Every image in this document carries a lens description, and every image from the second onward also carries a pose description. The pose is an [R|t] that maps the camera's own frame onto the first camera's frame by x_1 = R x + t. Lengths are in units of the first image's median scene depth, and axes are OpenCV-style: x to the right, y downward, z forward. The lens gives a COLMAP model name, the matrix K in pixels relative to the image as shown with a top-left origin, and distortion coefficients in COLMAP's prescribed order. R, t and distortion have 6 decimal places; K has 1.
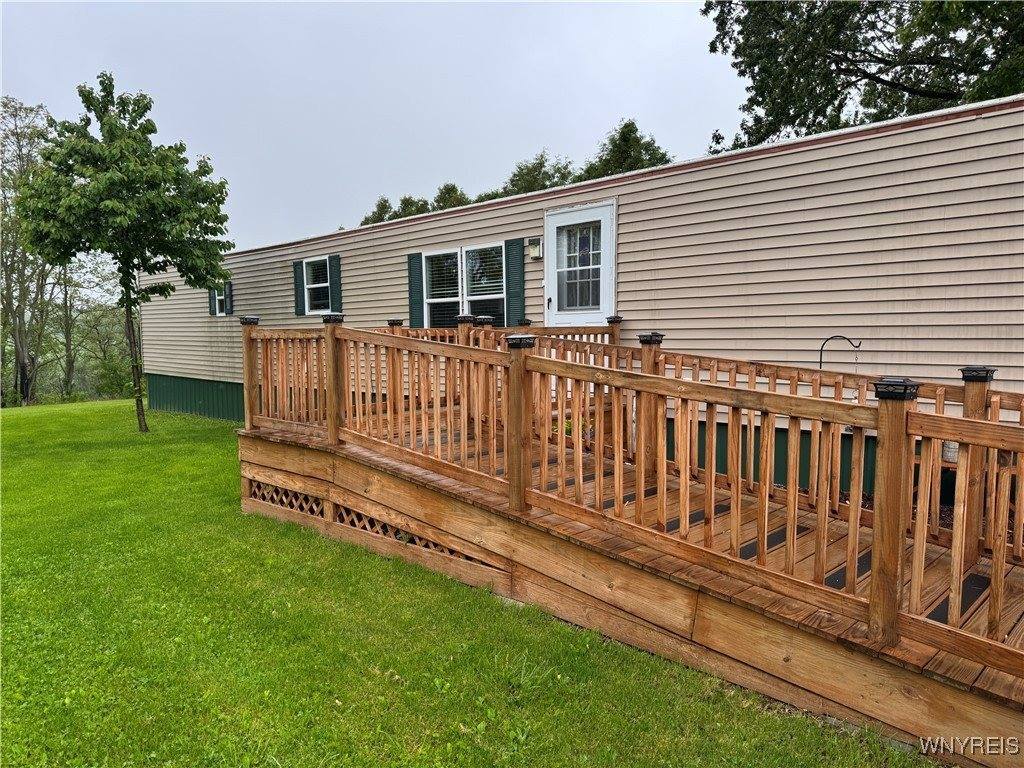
lens RADIAL K [[717.8, 0, 509.7], [0, 717.8, 388.9], [0, 0, 1]] dist [0.073603, -0.089600]
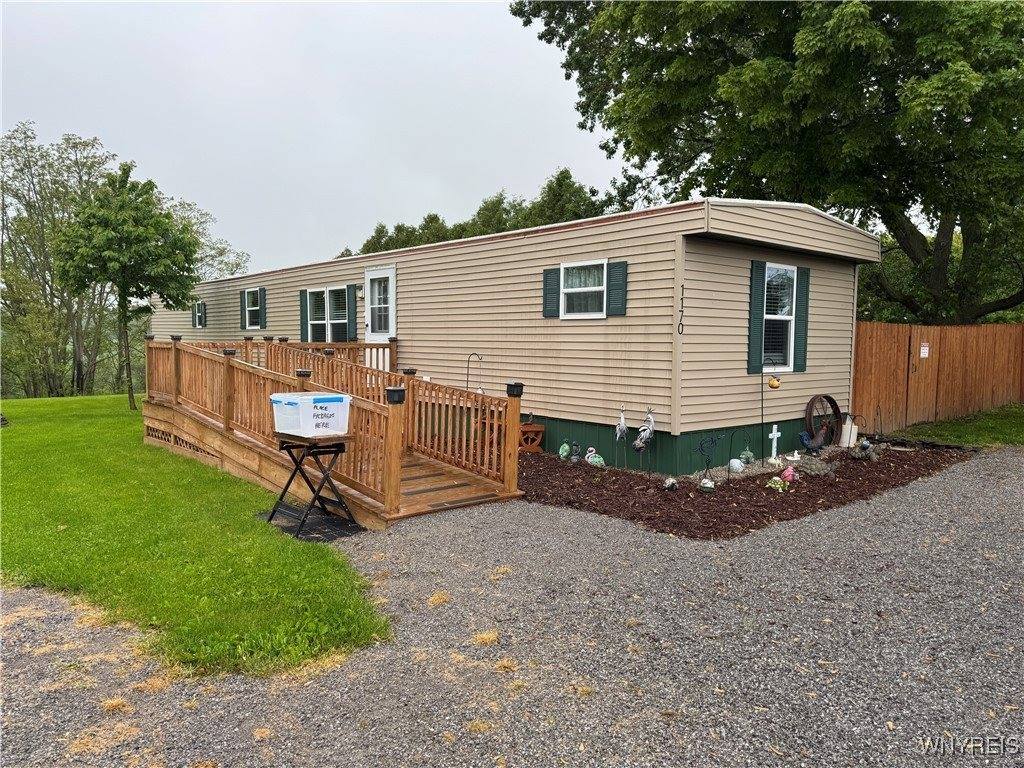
lens RADIAL K [[717.8, 0, 513.3], [0, 717.8, 382.9], [0, 0, 1]] dist [0.073603, -0.089600]
pose [[0.997201, 0.024024, -0.070796, 0.453802], [-0.025334, 0.999523, -0.017664, 0.018894], [0.070338, 0.019408, 0.997334, -0.494180]]
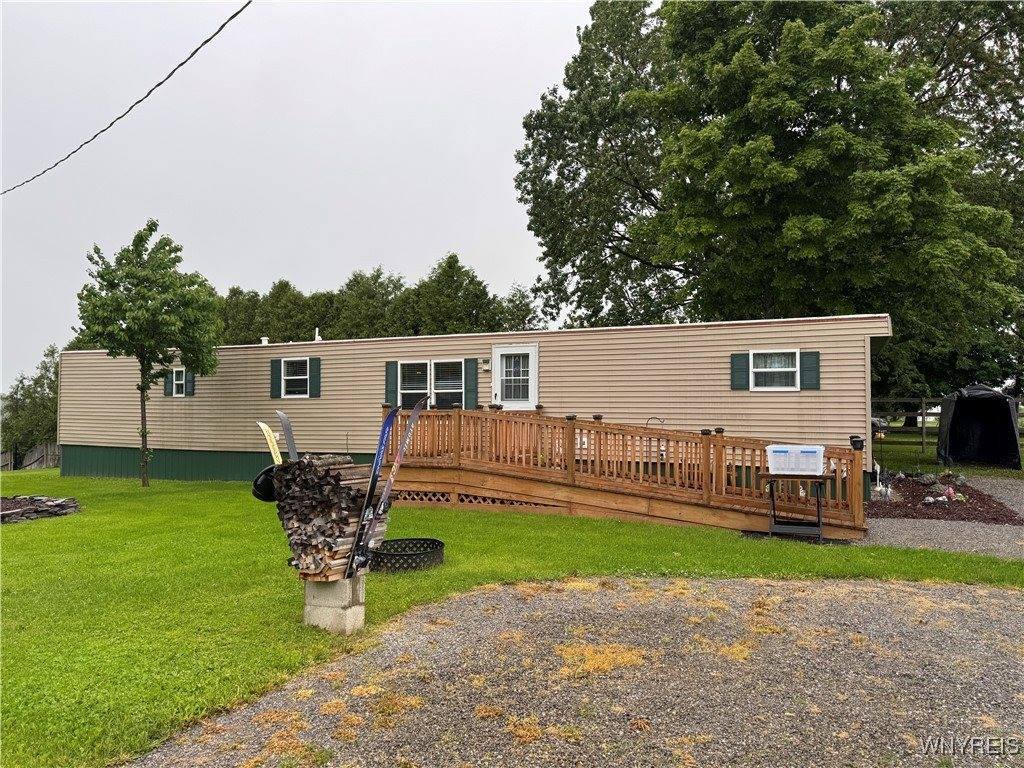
lens RADIAL K [[717.8, 0, 514.6], [0, 717.8, 385.3], [0, 0, 1]] dist [0.073603, -0.089600]
pose [[0.935234, 0.027063, 0.352993, -0.486967], [0.013732, 0.993551, -0.112555, 0.048280], [-0.353763, 0.110113, 0.928831, -0.603837]]
